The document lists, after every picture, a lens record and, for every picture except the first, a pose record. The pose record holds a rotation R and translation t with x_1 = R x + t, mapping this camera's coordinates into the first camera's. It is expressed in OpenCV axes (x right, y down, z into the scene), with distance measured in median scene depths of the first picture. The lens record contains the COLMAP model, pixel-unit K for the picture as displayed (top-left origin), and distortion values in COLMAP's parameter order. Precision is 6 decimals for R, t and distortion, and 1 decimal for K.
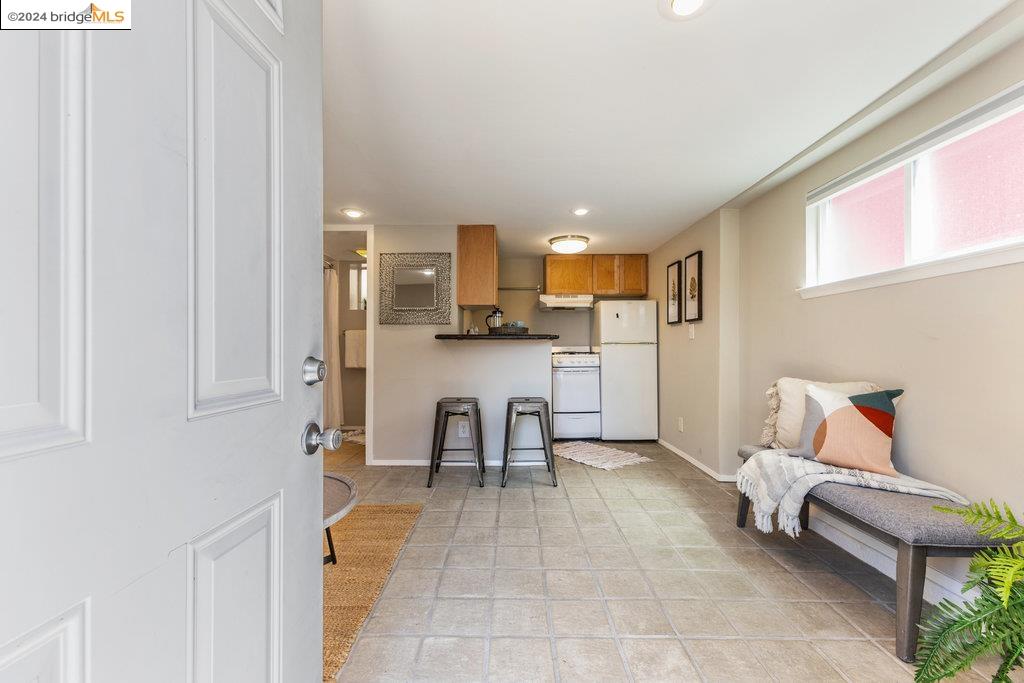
lens RADIAL K [[445.0, 0, 513.7], [0, 445.0, 339.5], [0, 0, 1]] dist [0.006334, 0.000071]
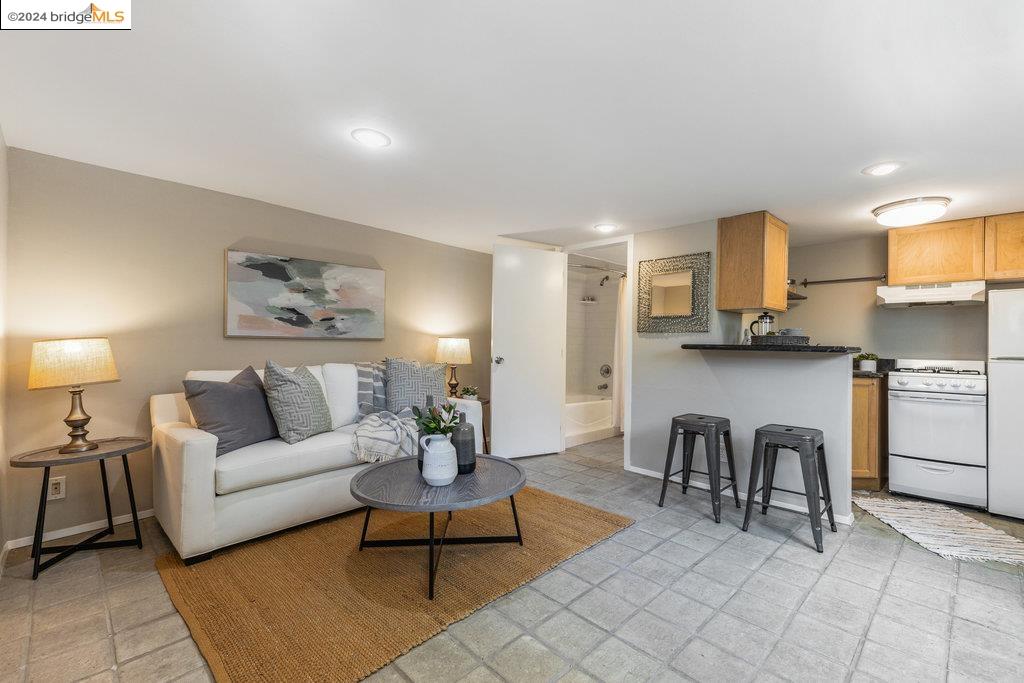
lens RADIAL K [[450.8, 0, 512.0], [0, 450.8, 341.5], [0, 0, 1]] dist [0.008057, -0.000075]
pose [[0.696846, 0.010627, -0.717142, 0.235692], [-0.004671, 0.999936, 0.010279, -0.023323], [0.717205, -0.003813, 0.696851, 0.089225]]
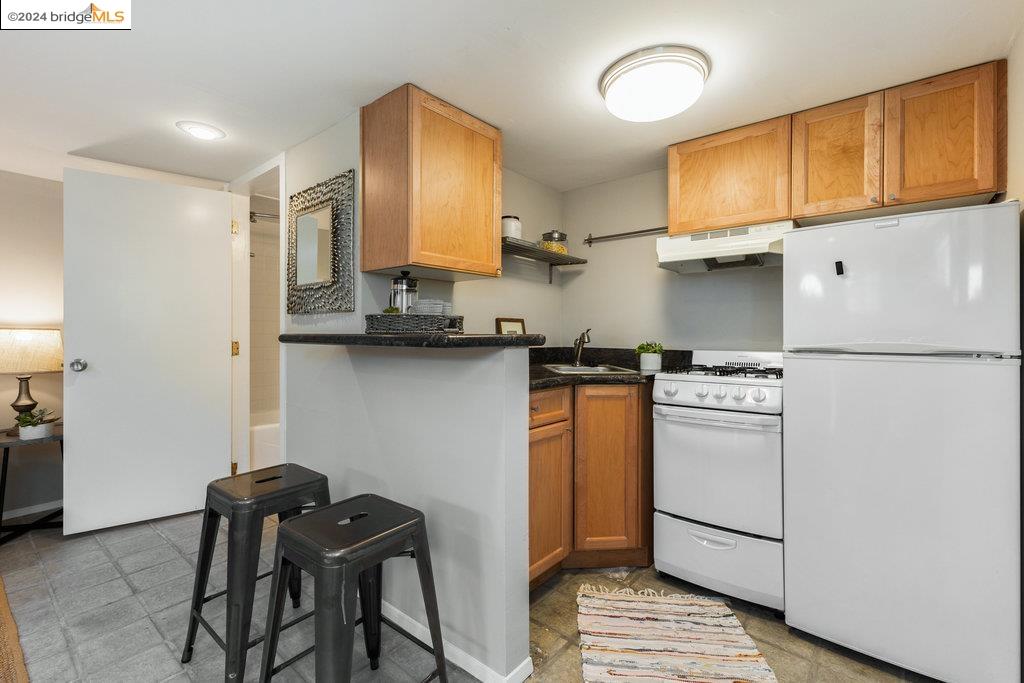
lens RADIAL K [[464.8, 0, 497.0], [0, 464.8, 334.7], [0, 0, 1]] dist [0.010246, 0.000427]
pose [[0.768609, 0.005016, -0.639699, 0.326005], [0.009972, 0.999754, 0.019821, -0.017043], [0.639641, -0.021613, 0.768370, 0.714163]]
